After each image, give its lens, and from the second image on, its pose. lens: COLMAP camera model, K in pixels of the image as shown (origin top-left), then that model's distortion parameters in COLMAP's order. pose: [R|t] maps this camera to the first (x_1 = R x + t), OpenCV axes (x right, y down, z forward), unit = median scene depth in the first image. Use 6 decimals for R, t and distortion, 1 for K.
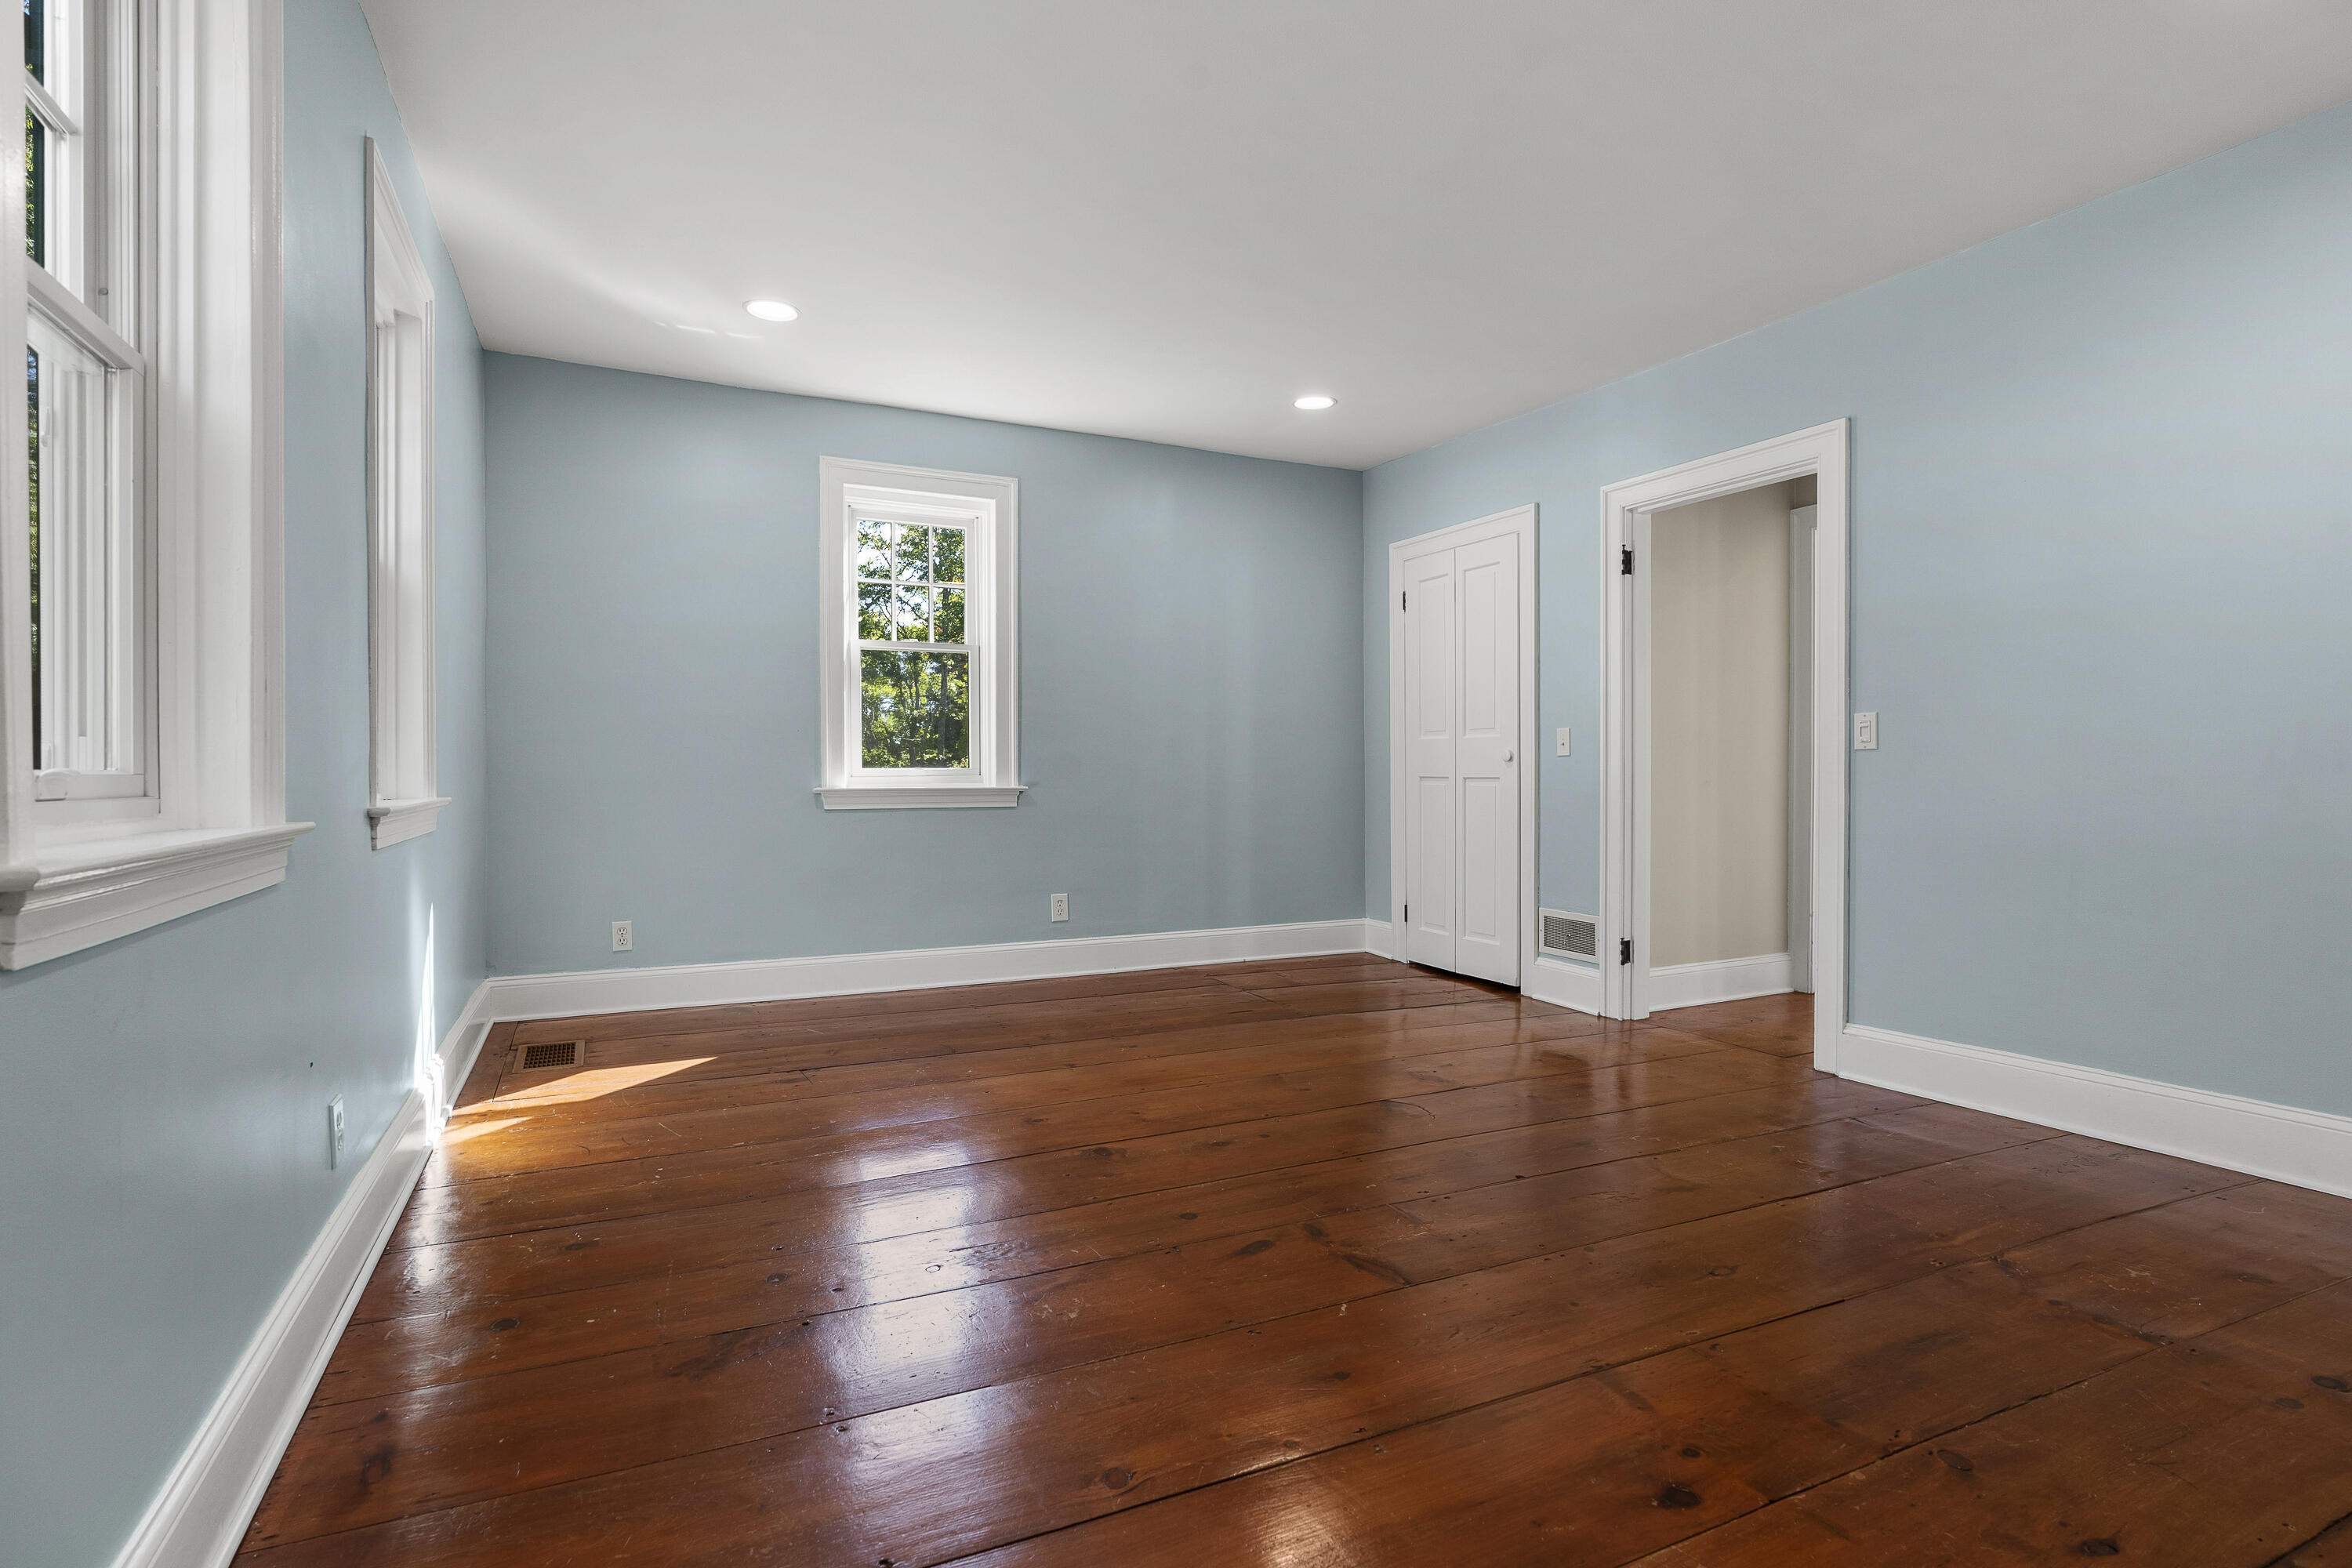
lens RADIAL K [[1133.6, 0, 1170.9], [0, 1133.6, 779.2], [0, 0, 1]] dist [-0.000593, 0.000198]
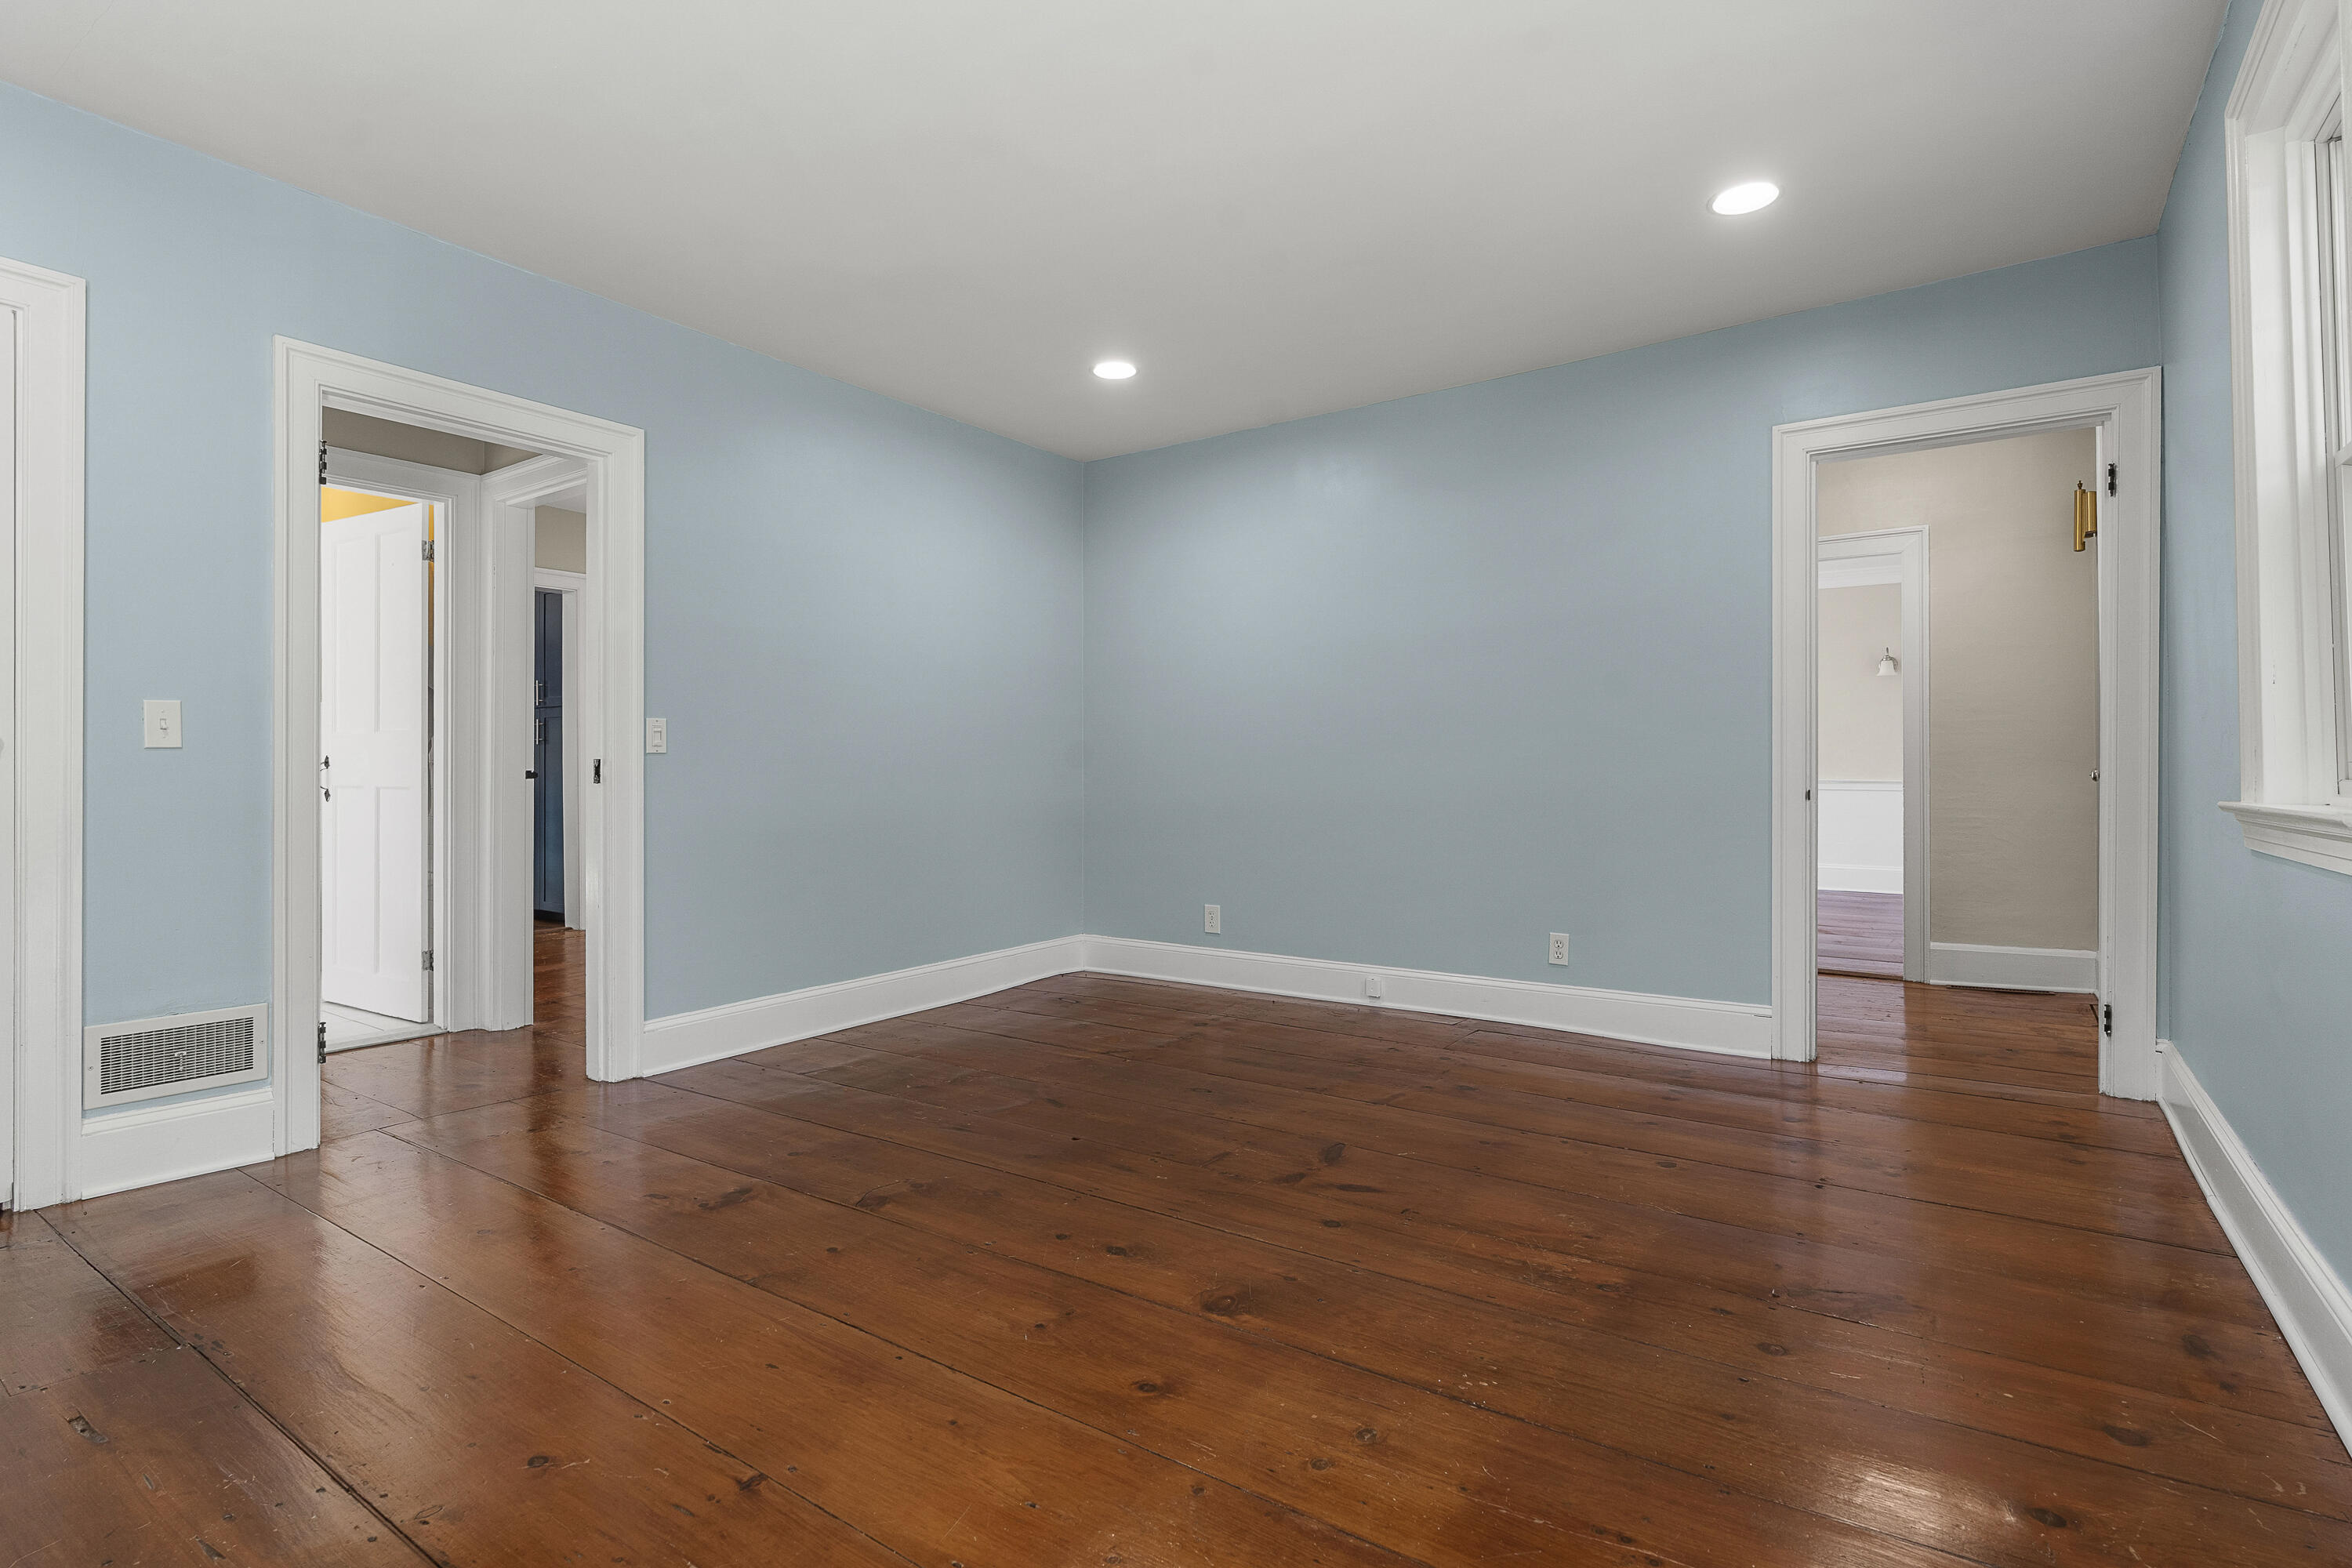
lens RADIAL K [[1133.6, 0, 1170.9], [0, 1133.6, 779.2], [0, 0, 1]] dist [-0.000593, 0.000198]
pose [[-0.475080, -0.002060, 0.879940, -0.617512], [0.009038, 0.999933, 0.007221, -0.006196], [-0.879896, 0.011383, -0.475029, 1.252728]]
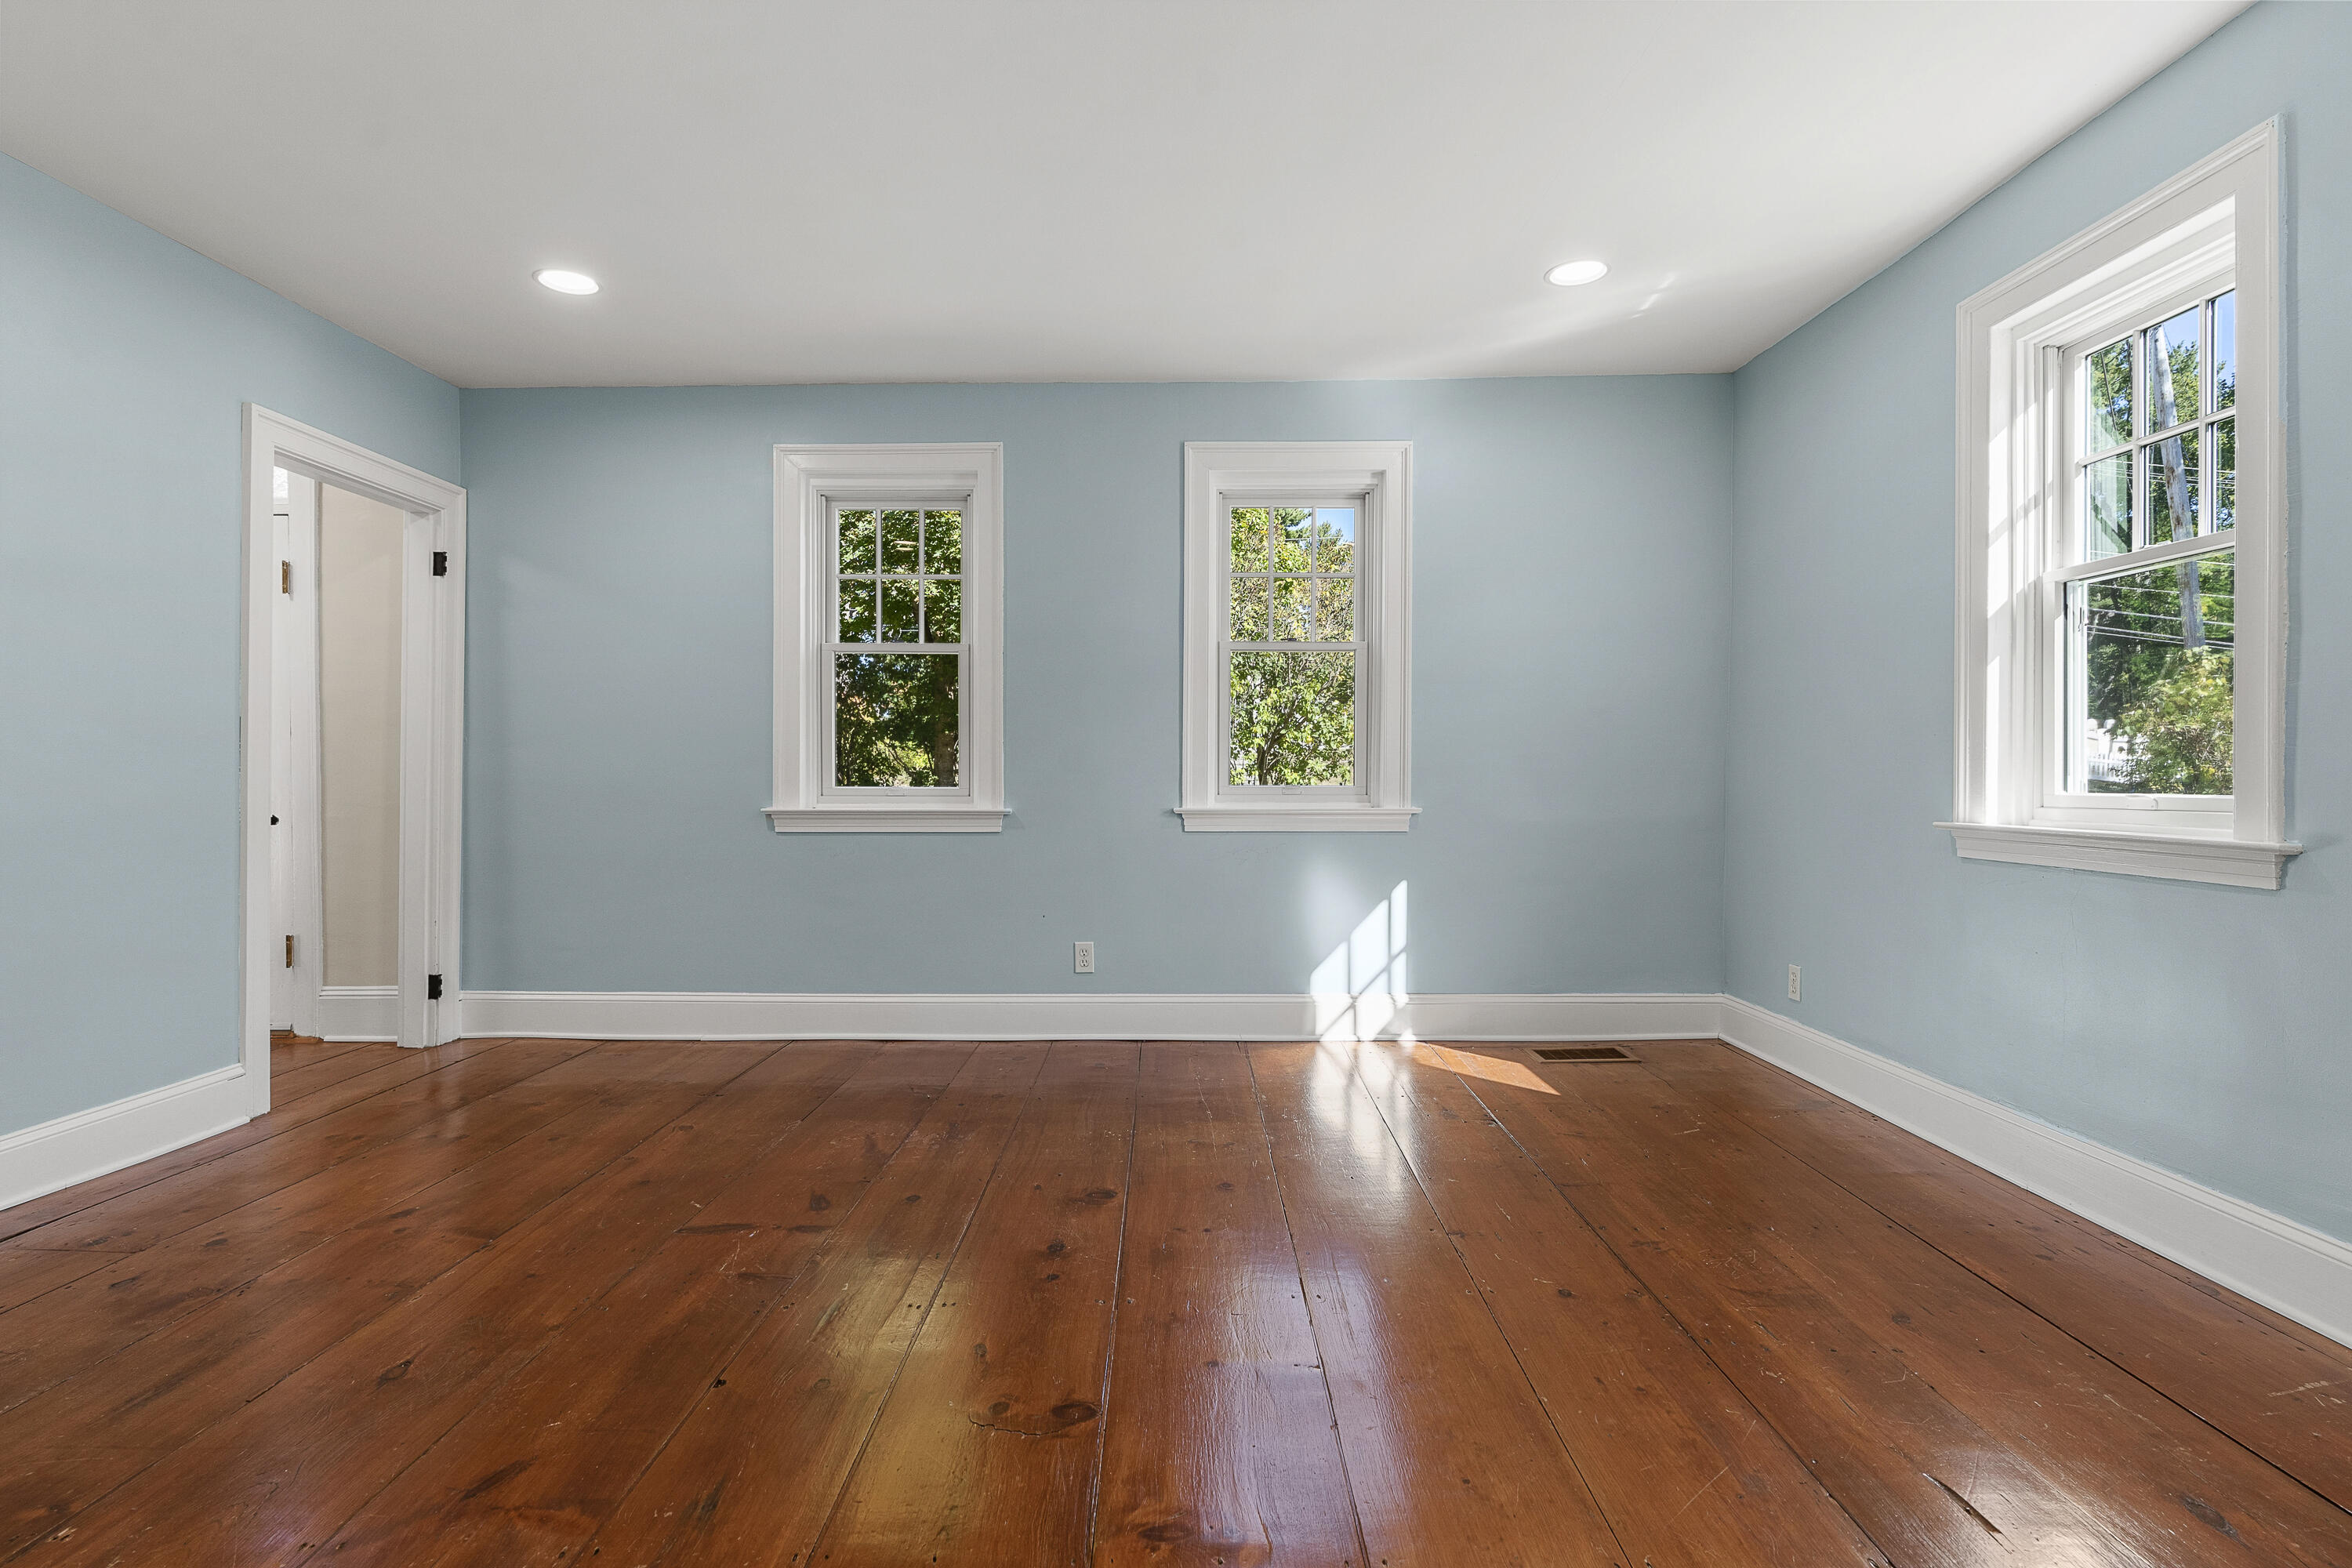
lens RADIAL K [[1133.6, 0, 1170.9], [0, 1133.6, 779.2], [0, 0, 1]] dist [-0.000593, 0.000198]
pose [[-0.448525, -0.003999, -0.893761, 0.700668], [-0.012855, 0.999915, 0.001977, -0.019807], [0.893678, 0.012376, -0.448538, 1.351013]]
